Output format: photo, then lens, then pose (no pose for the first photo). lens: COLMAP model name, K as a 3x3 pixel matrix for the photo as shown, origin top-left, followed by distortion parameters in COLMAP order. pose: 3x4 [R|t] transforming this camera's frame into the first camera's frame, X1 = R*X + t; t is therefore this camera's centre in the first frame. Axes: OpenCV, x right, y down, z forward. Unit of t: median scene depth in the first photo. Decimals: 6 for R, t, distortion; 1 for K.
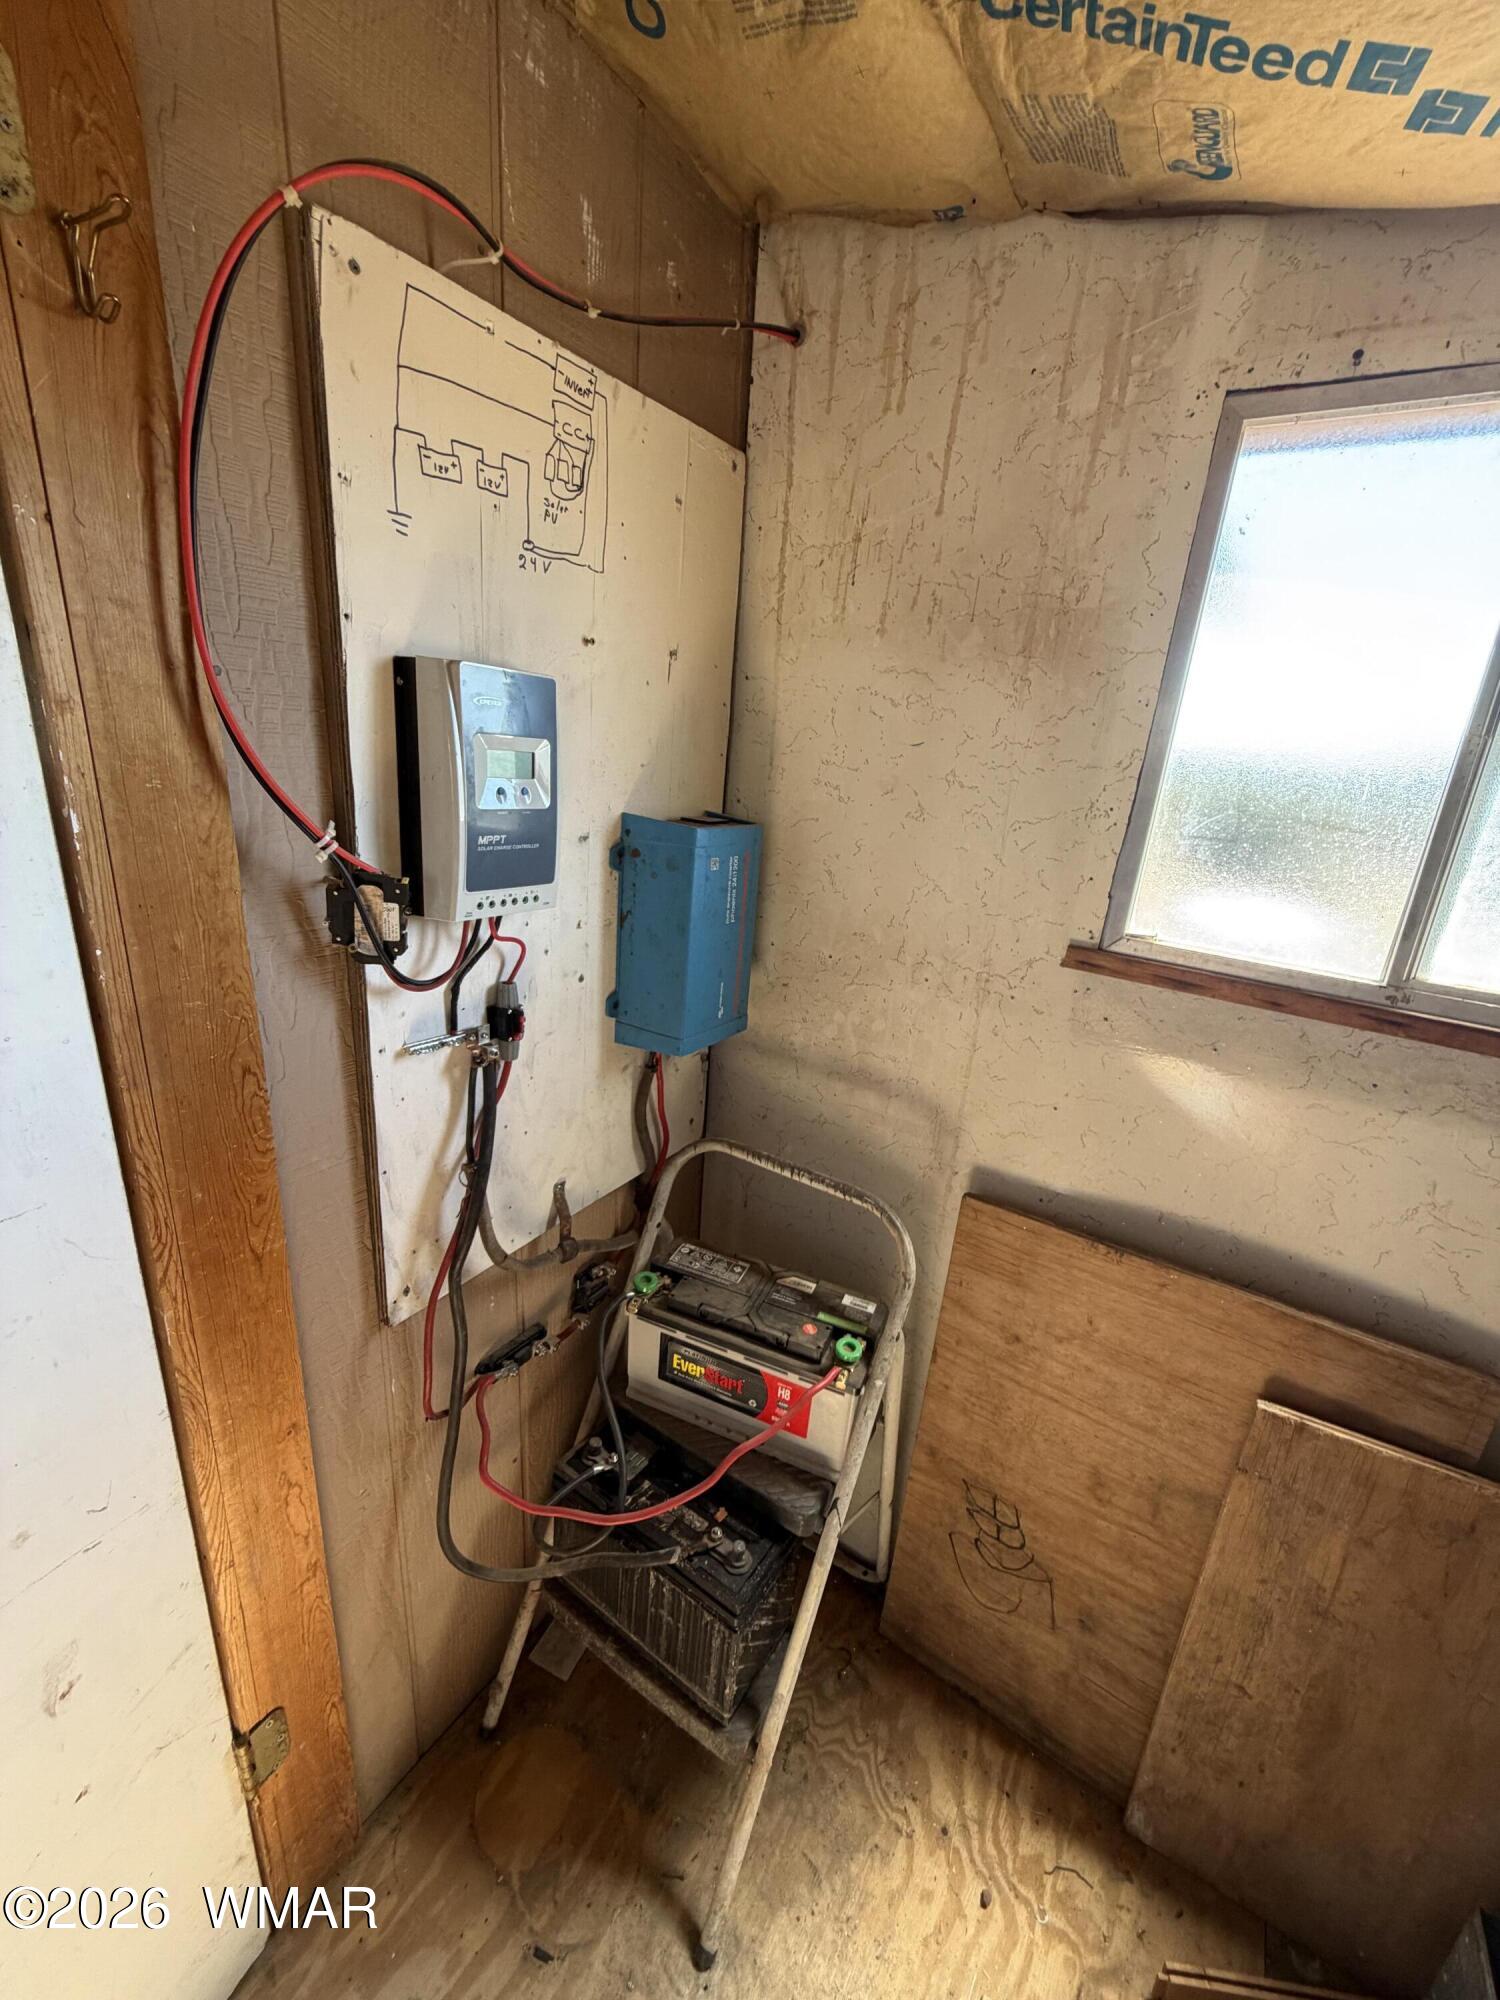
lens RADIAL K [[797.5, 0, 751.6], [0, 797.5, 1002.8], [0, 0, 1]] dist [0.000313, 0.000229]
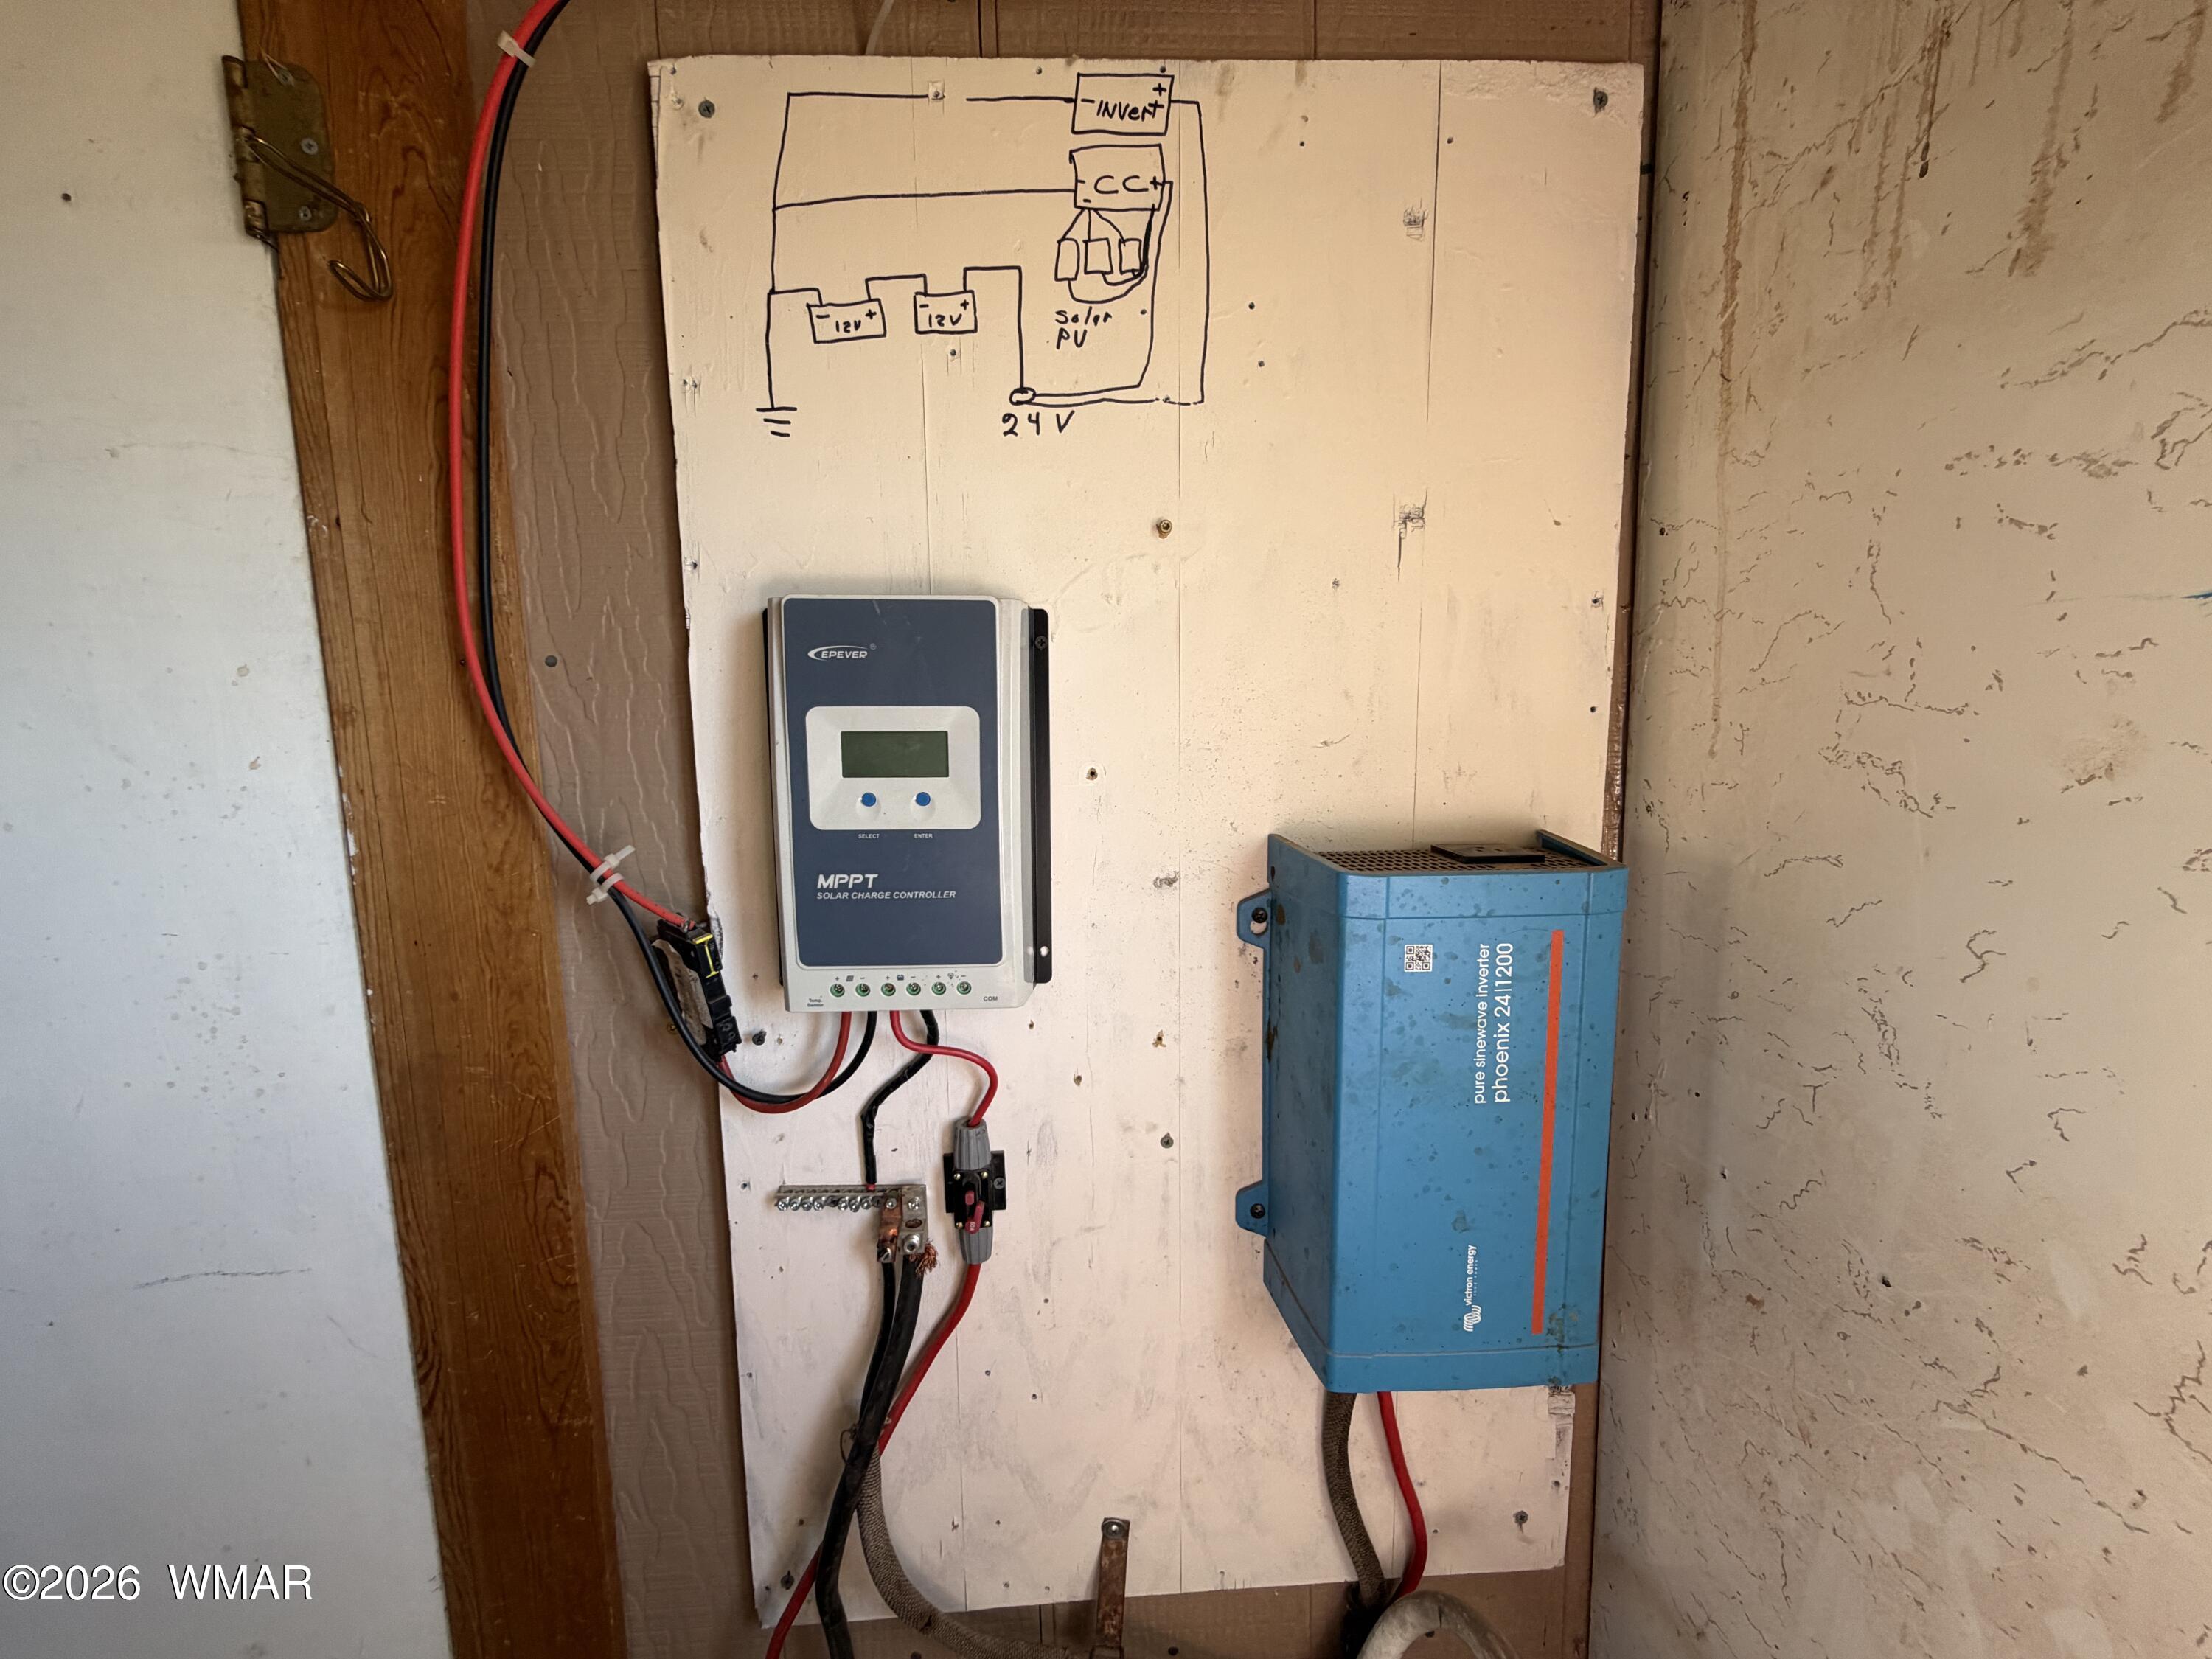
lens RADIAL K [[882.0, 0, 1103.7], [0, 882.0, 831.5], [0, 0, 1]] dist [0.000313, 0.000229]
pose [[0.586679, 0.013849, -0.809701, 0.286888], [-0.190612, 0.974124, -0.121449, -0.188394], [0.787067, 0.225590, 0.574138, 0.735528]]
